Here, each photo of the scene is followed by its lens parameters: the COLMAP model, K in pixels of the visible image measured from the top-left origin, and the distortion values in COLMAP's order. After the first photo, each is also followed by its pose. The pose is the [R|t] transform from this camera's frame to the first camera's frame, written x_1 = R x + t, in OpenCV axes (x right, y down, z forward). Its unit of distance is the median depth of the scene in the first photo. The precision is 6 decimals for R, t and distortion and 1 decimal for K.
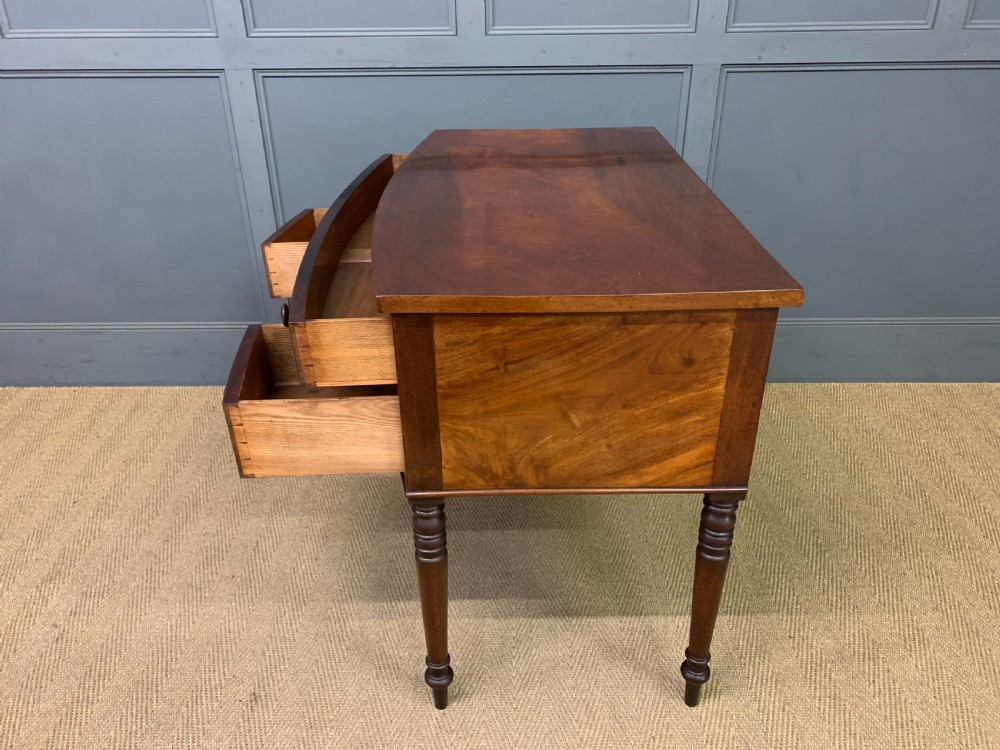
lens RADIAL K [[740.3, 0, 497.5], [0, 740.3, 372.1], [0, 0, 1]] dist [0.004970, 0.005287]
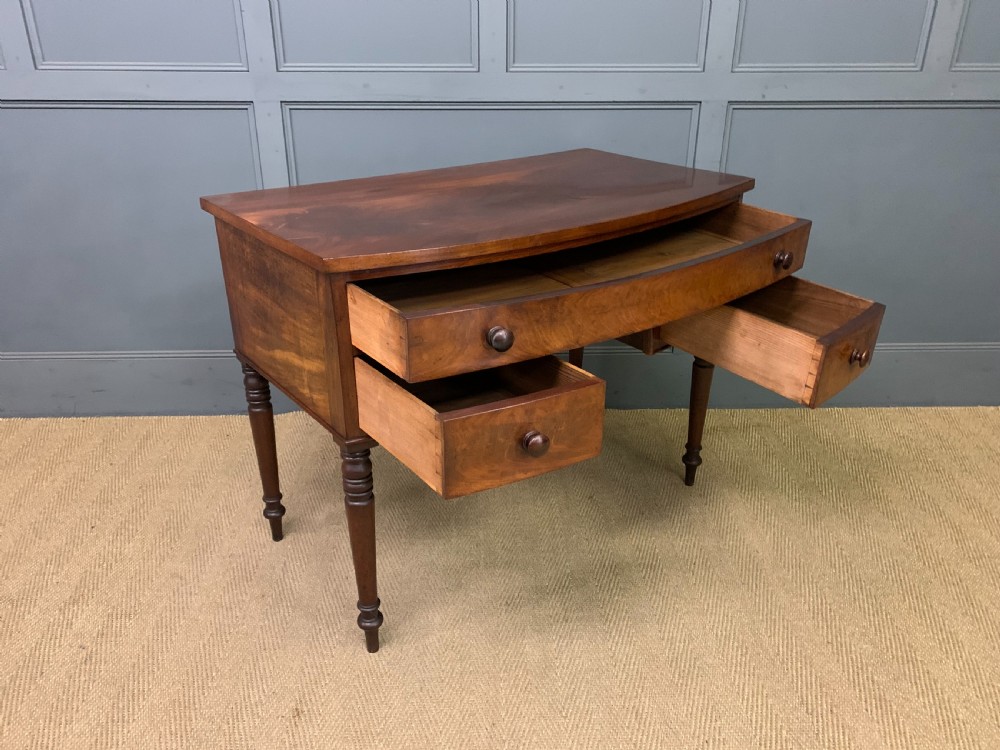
lens RADIAL K [[738.6, 0, 498.0], [0, 738.6, 369.8], [0, 0, 1]] dist [0.009243, -0.000209]
pose [[0.999168, -0.005068, 0.040459, -0.073991], [0.008206, 0.996938, -0.077765, 0.048932], [-0.039941, 0.078032, 0.996150, -0.011787]]
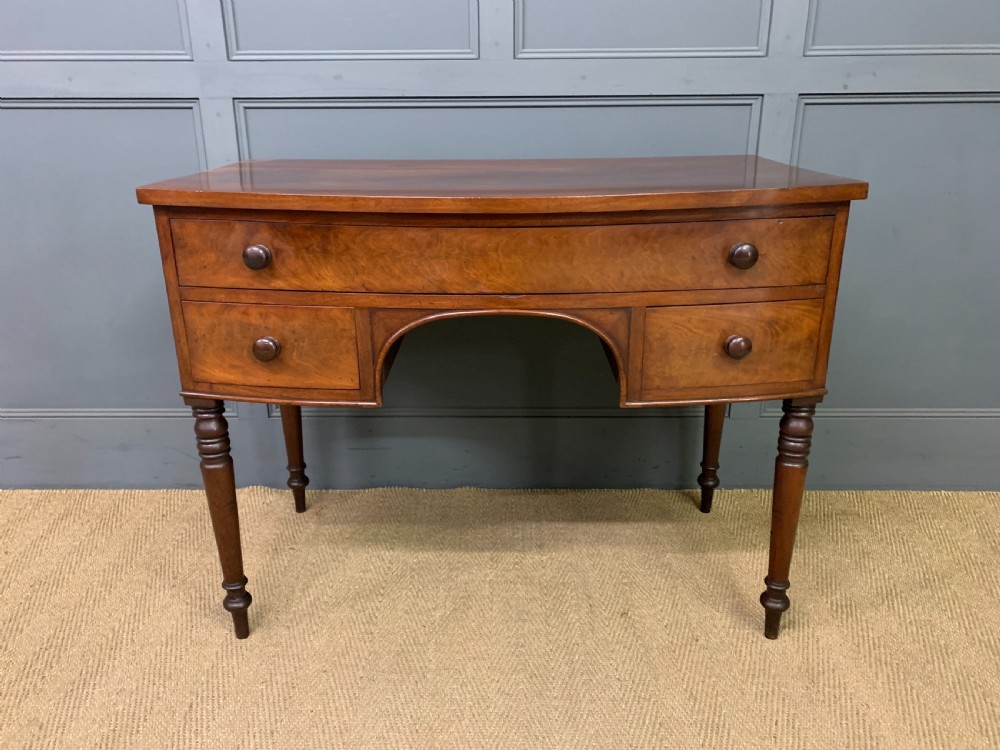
lens RADIAL K [[744.8, 0, 493.4], [0, 744.8, 372.9], [0, 0, 1]] dist [0.017435, -0.007633]
pose [[0.999959, 0.005656, -0.007022, -0.031908], [-0.006728, 0.986539, -0.163387, 0.030986], [0.006003, 0.163428, 0.986537, 0.233825]]
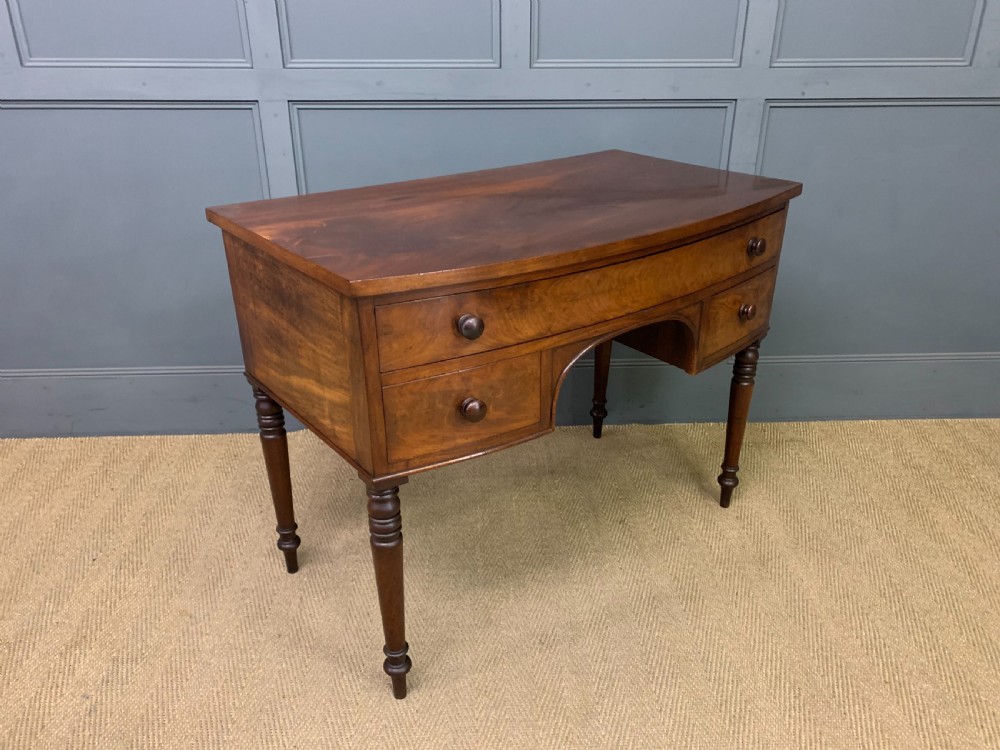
lens RADIAL K [[739.5, 0, 505.8], [0, 739.5, 385.8], [0, 0, 1]] dist [0.011954, -0.003957]
pose [[0.998585, -0.013176, 0.051526, -0.105849], [0.015942, 0.998432, -0.053653, 0.018000], [-0.050738, 0.054398, 0.997229, 0.046690]]
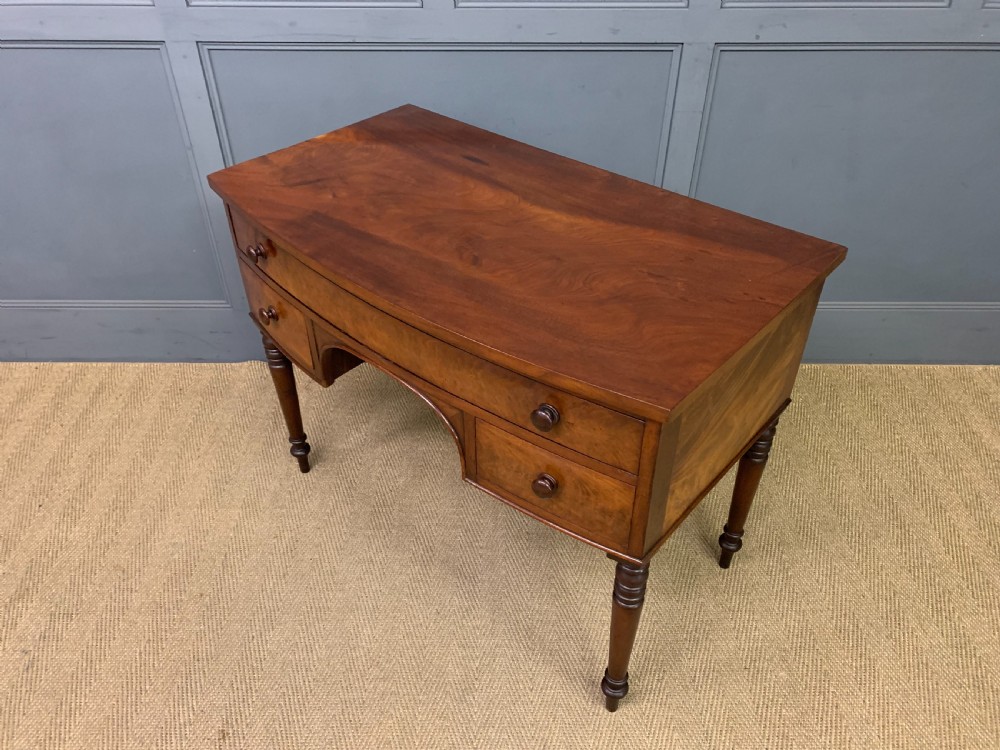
lens RADIAL K [[738.6, 0, 498.0], [0, 738.6, 369.8], [0, 0, 1]] dist [0.009243, -0.000209]
pose [[0.999906, 0.006351, 0.012121, 0.028590], [-0.008222, 0.986890, 0.161185, -0.169417], [-0.010938, -0.161270, 0.986850, 0.045531]]
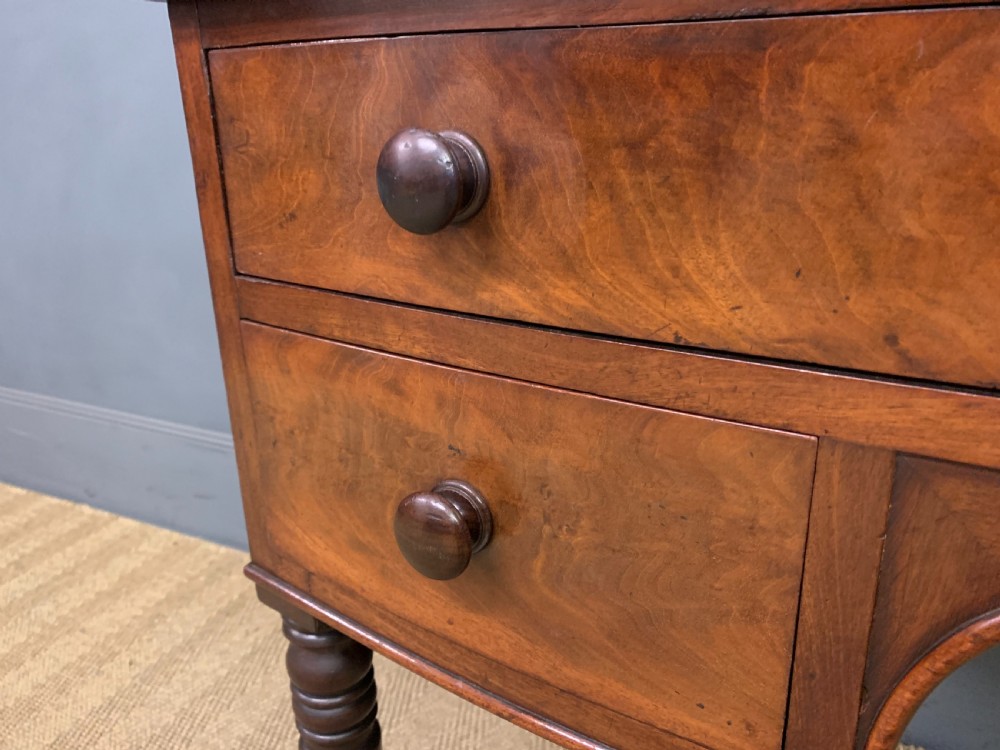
lens RADIAL K [[776.3, 0, 500.0], [0, 776.3, 375.0], [0, 0, 1]] dist [0.046760, -0.079285]
pose [[0.900825, 0.133104, -0.413278, -0.143324], [-0.196532, 0.973758, -0.114765, -0.102251], [0.387157, 0.184606, 0.903344, 0.672699]]
